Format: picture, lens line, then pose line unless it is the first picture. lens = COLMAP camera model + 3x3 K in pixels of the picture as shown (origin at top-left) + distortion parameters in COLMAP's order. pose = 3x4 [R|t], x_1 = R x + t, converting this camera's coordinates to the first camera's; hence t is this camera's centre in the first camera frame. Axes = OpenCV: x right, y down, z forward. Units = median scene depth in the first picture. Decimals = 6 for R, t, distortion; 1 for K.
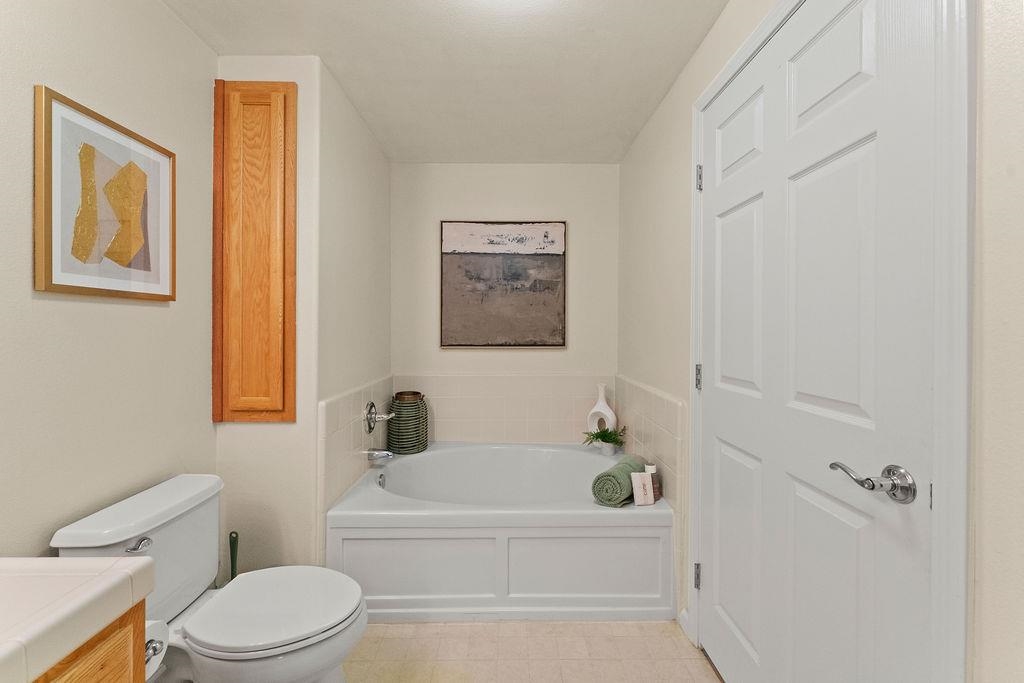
lens RADIAL K [[424.4, 0, 514.9], [0, 424.4, 314.0], [0, 0, 1]] dist [0.000915, 0.000034]
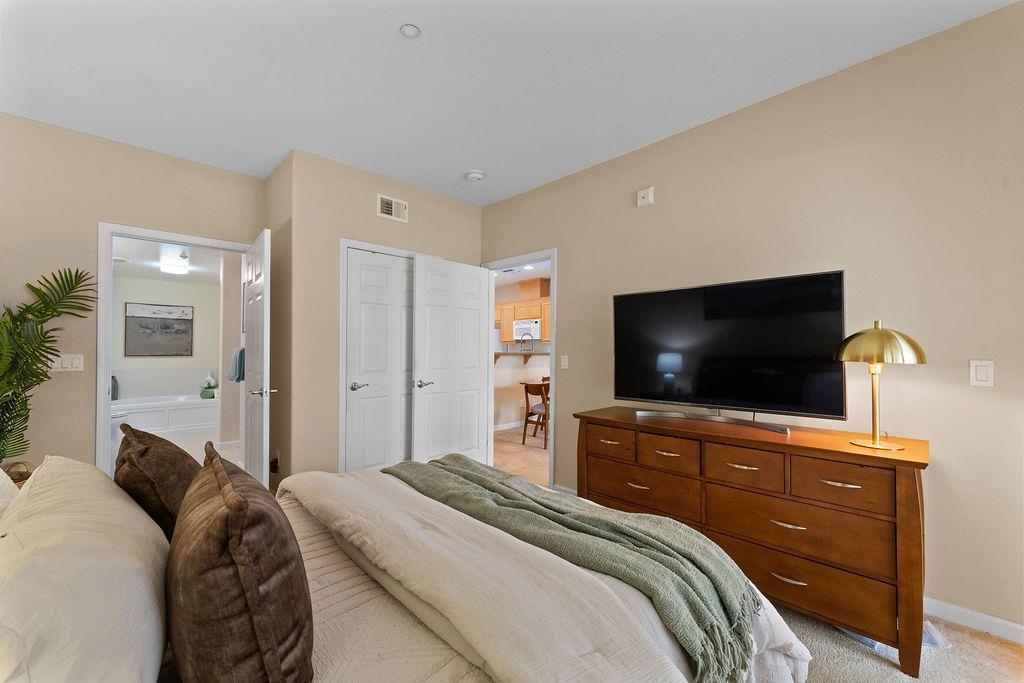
lens RADIAL K [[412.4, 0, 512.0], [0, 412.4, 341.5], [0, 0, 1]] dist [0.000653, 0.000066]
pose [[0.720642, 0.010613, 0.693226, -0.214913], [-0.000565, 0.999891, -0.014721, 0.026974], [-0.693307, 0.010217, 0.720570, -2.107968]]
